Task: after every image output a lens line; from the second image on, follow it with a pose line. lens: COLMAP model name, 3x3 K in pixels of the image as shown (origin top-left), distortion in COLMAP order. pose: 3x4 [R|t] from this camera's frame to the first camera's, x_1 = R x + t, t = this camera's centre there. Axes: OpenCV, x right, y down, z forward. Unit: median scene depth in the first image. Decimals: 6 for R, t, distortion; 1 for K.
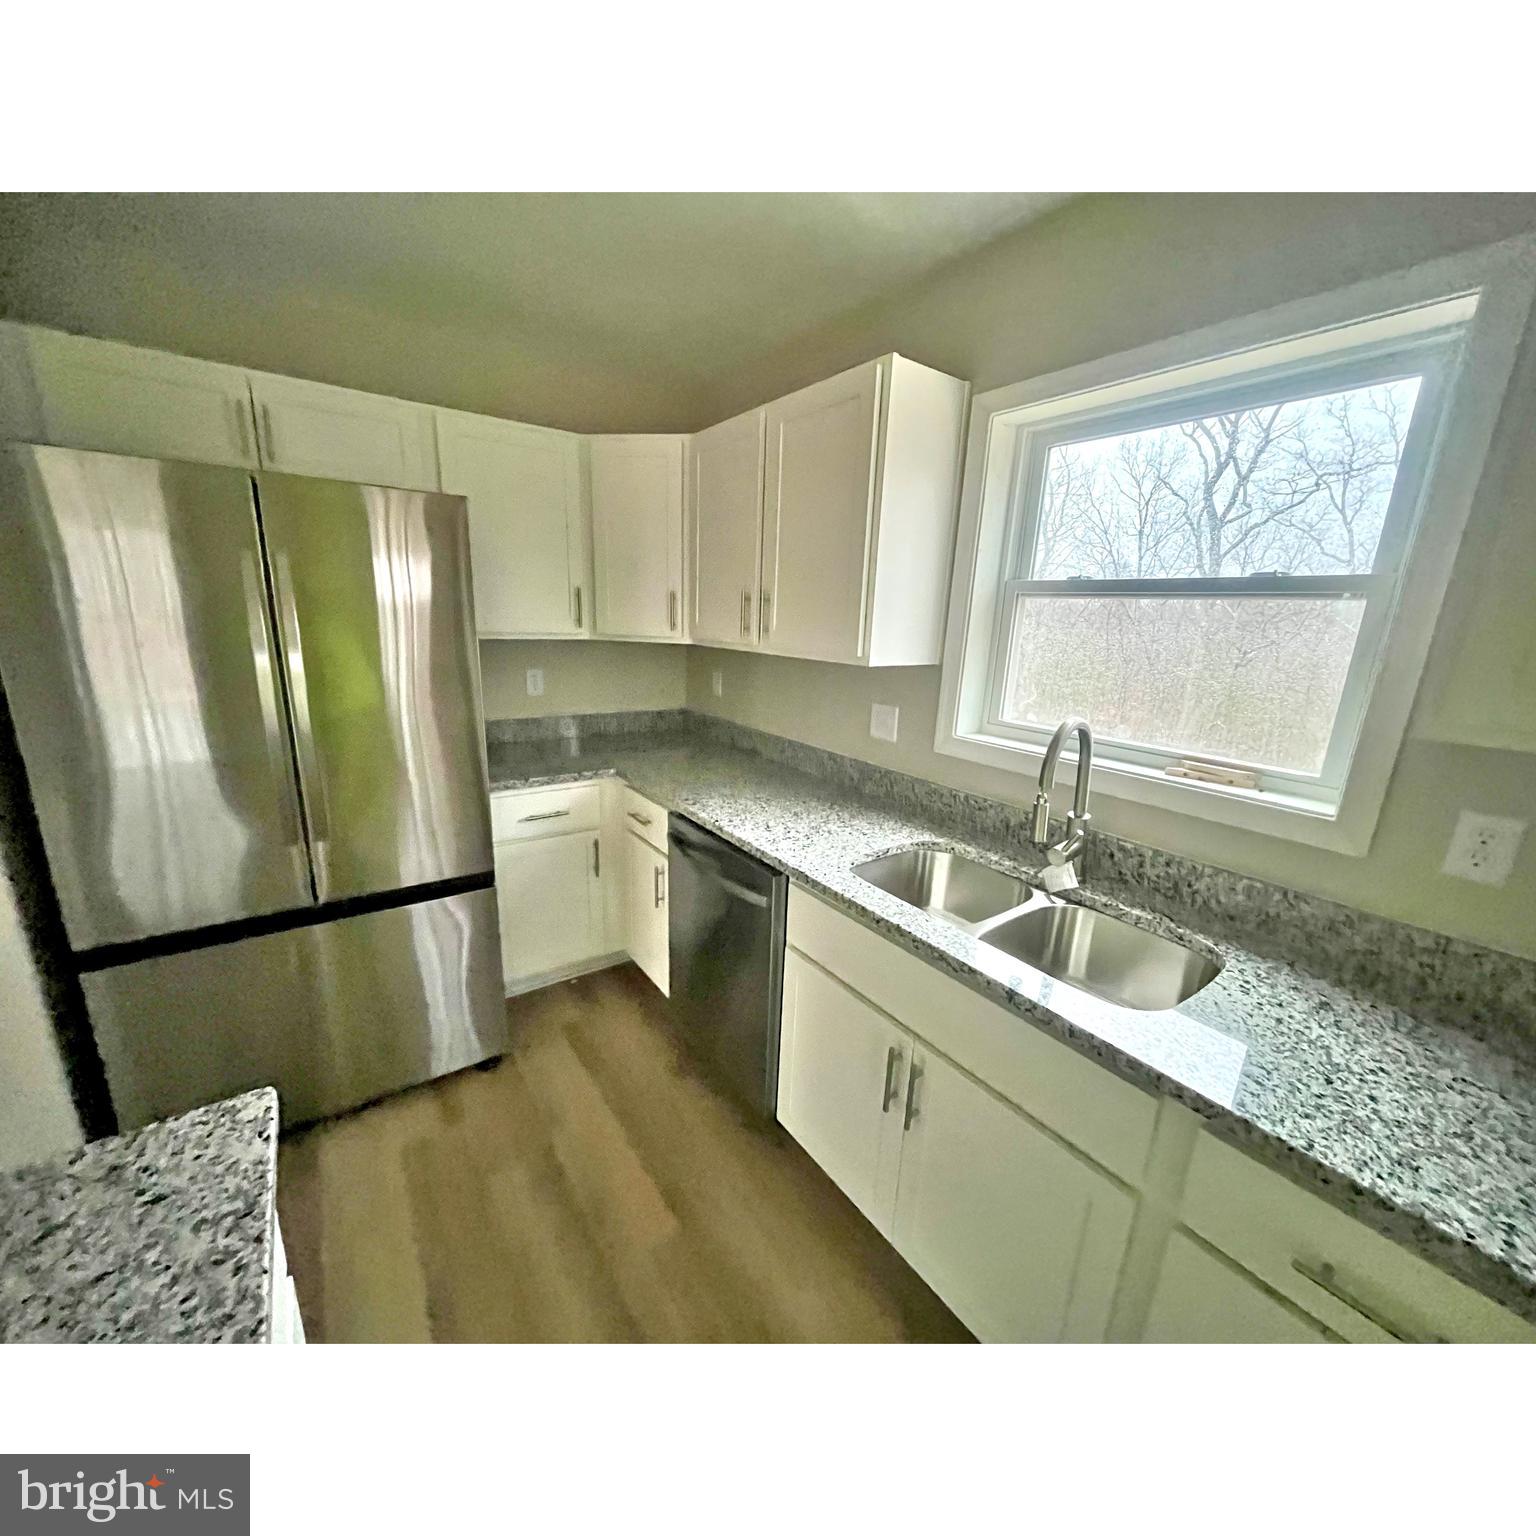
lens RADIAL K [[619.8, 0, 768.0], [0, 619.8, 768.0], [0, 0, 1]] dist [-0.001220, -0.000284]
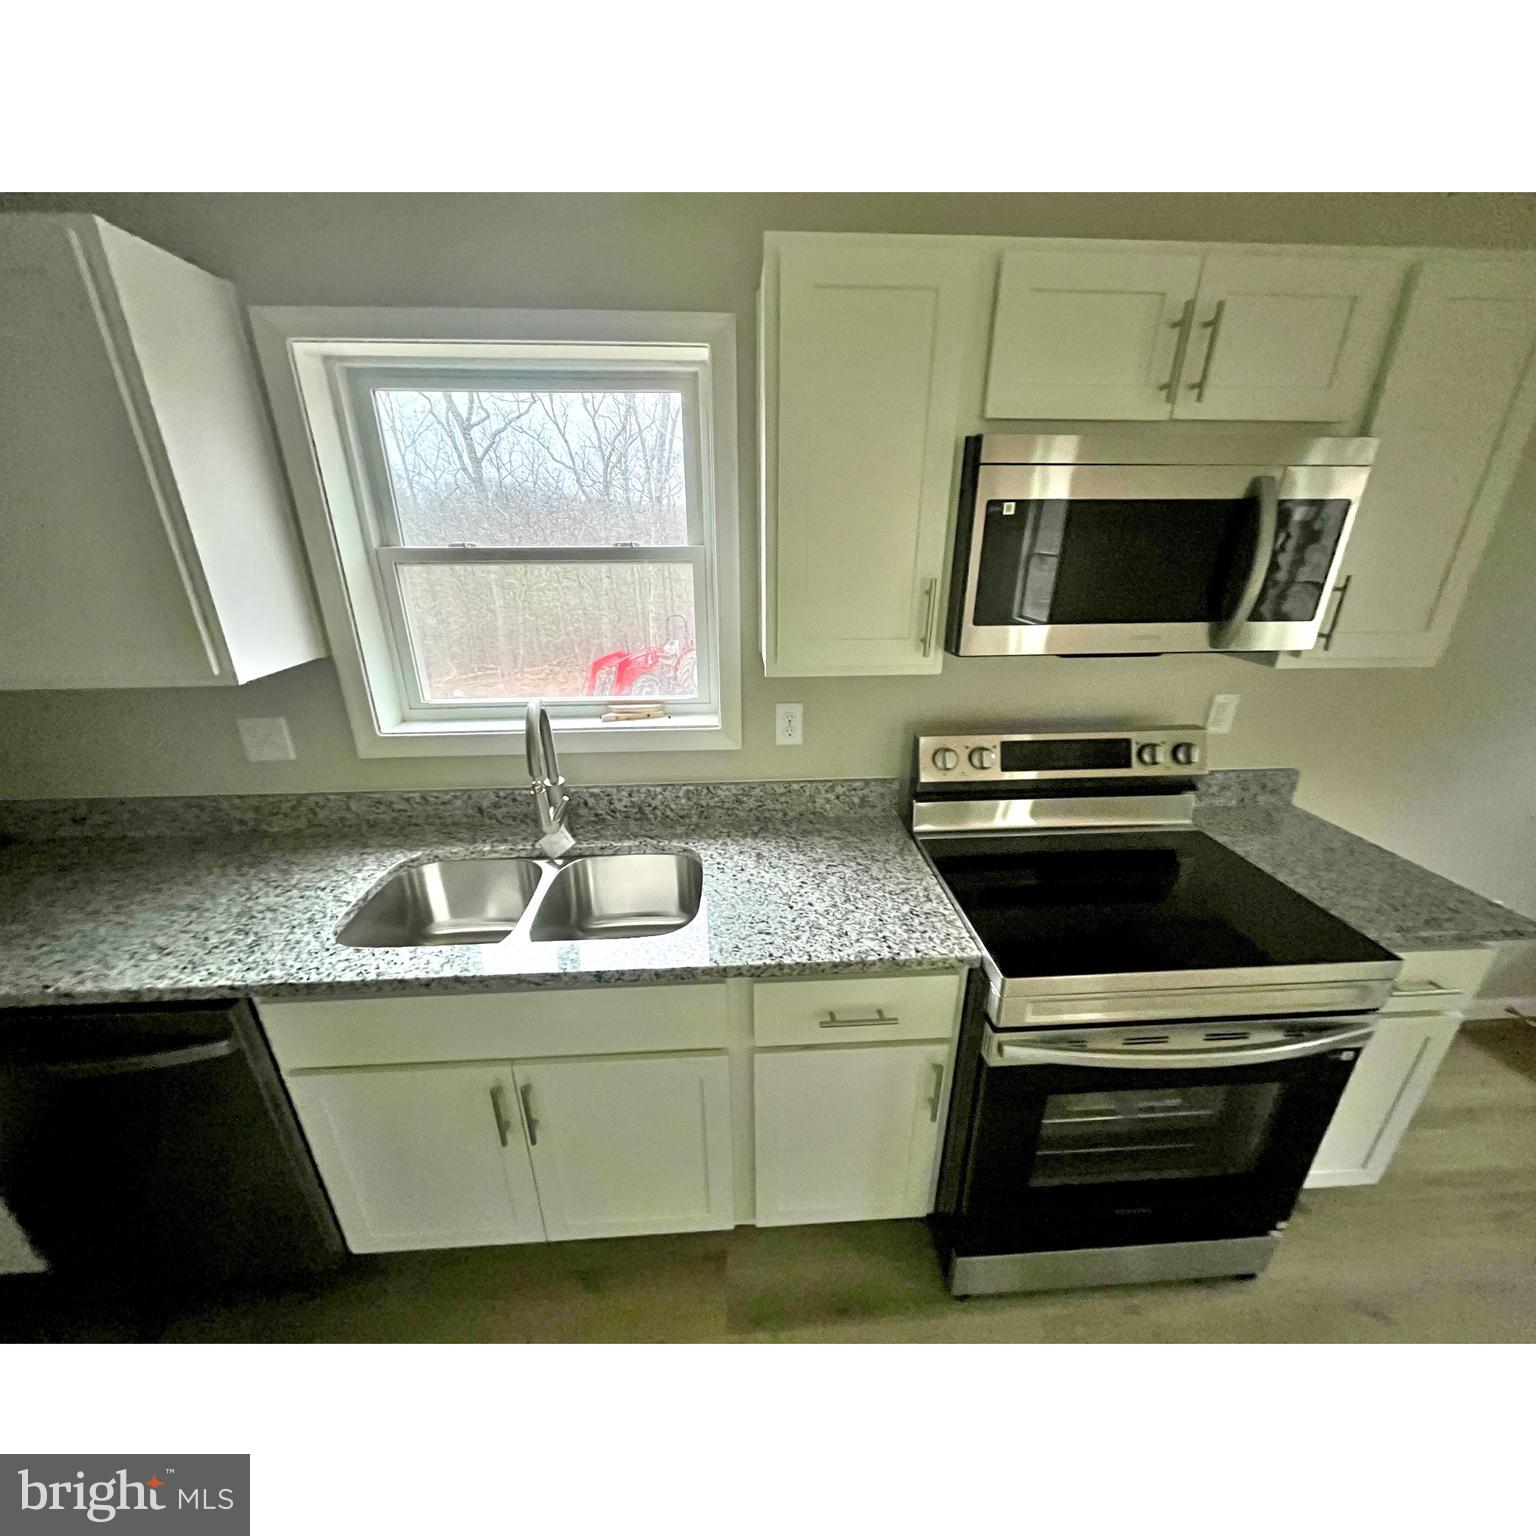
lens RADIAL K [[619.2, 0, 768.0], [0, 619.2, 768.0], [0, 0, 1]] dist [-0.003086, -0.000947]
pose [[0.535614, -0.340898, 0.772597, -0.116050], [0.228508, 0.939274, 0.256025, -0.131757], [-0.812959, 0.039414, 0.580986, 0.074232]]
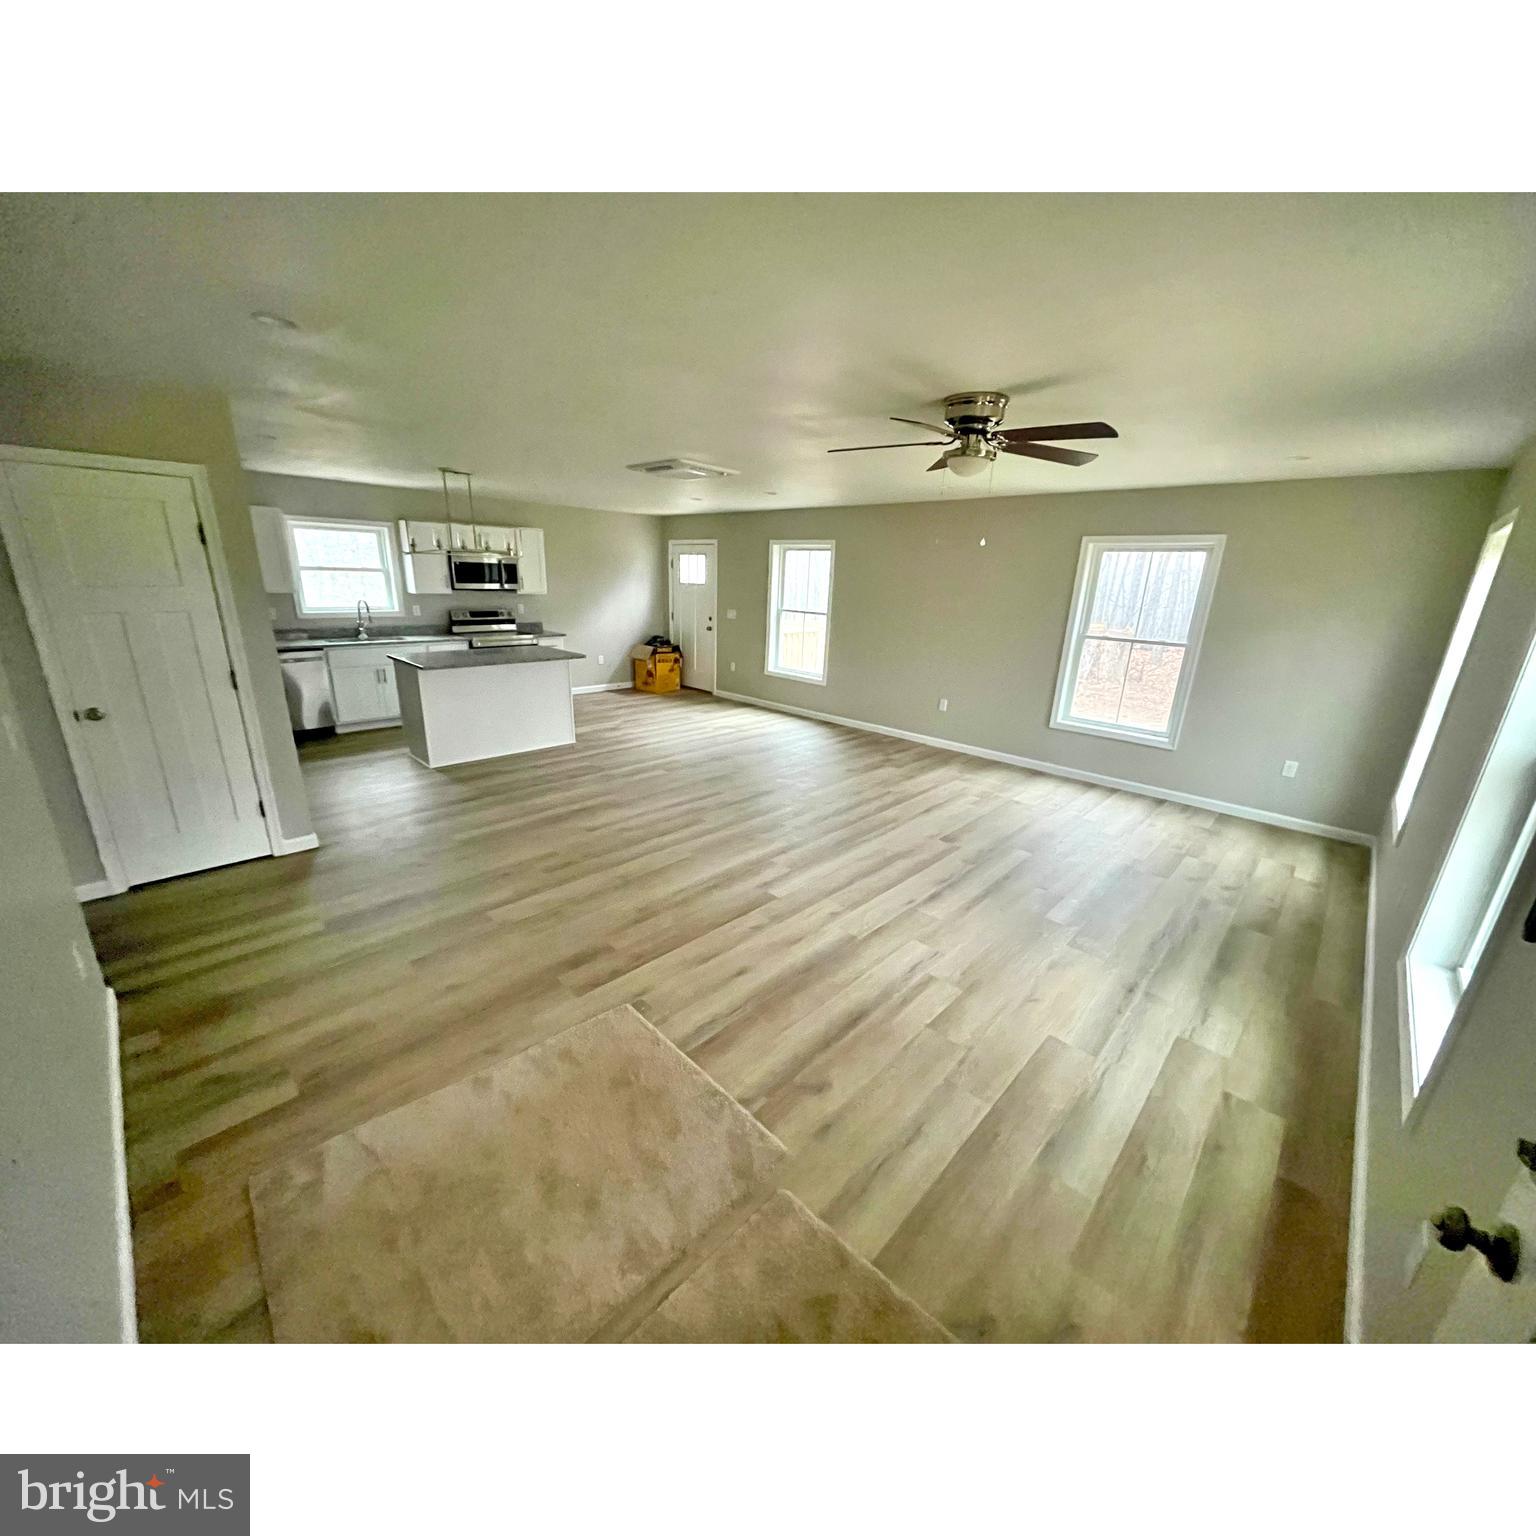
lens RADIAL K [[619.2, 0, 768.0], [0, 619.2, 768.0], [0, 0, 1]] dist [-0.003086, -0.000947]
pose [[-0.175358, -0.334740, 0.925850, -4.407307], [0.199337, 0.908872, 0.366356, -0.008456], [-0.964113, 0.248799, -0.092652, -1.146275]]
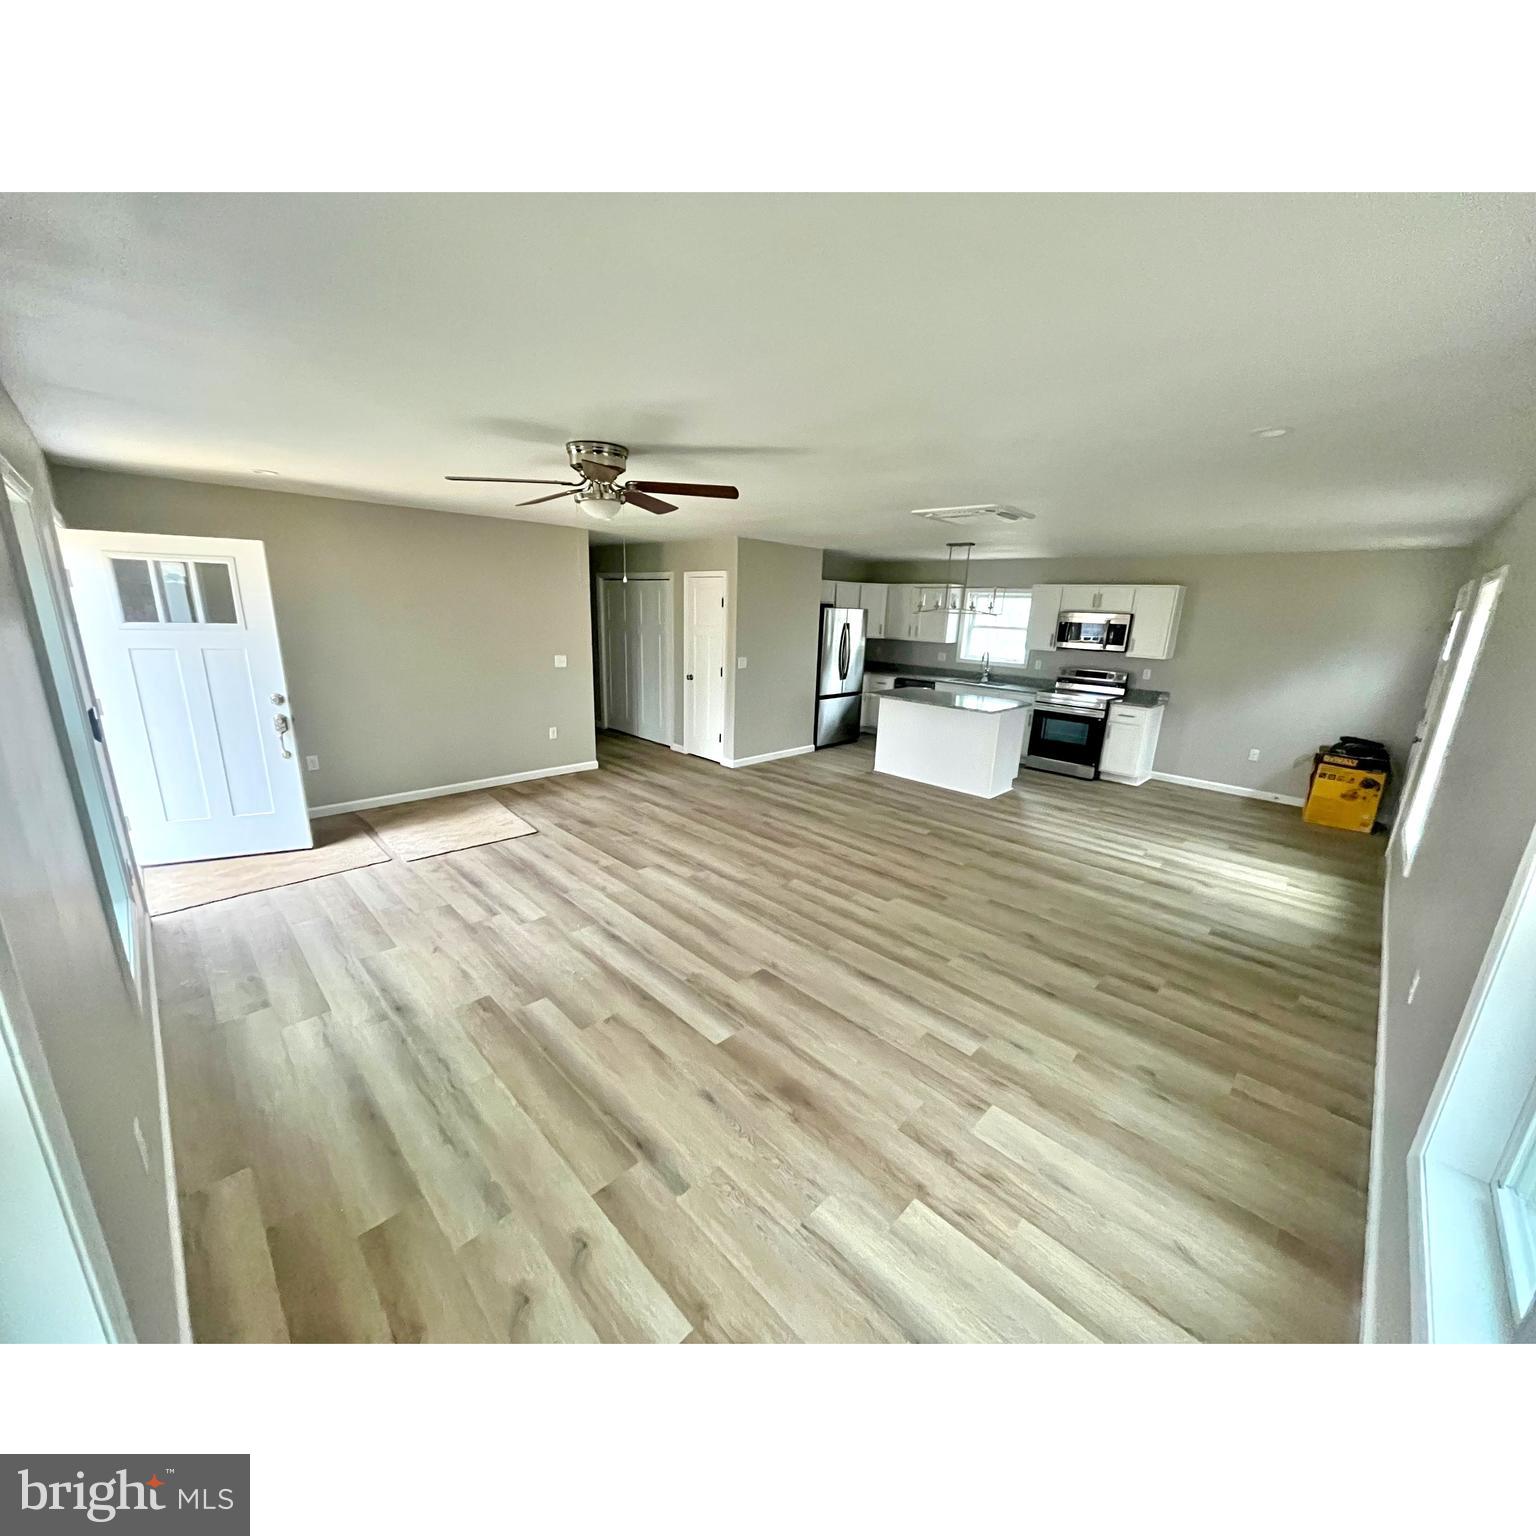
lens RADIAL K [[619.2, 0, 768.0], [0, 619.2, 768.0], [0, 0, 1]] dist [-0.003086, -0.000947]
pose [[0.986020, -0.046015, 0.160148, -2.337321], [0.042990, 0.998826, 0.022304, 0.749795], [-0.160987, -0.015108, 0.986841, -4.116038]]
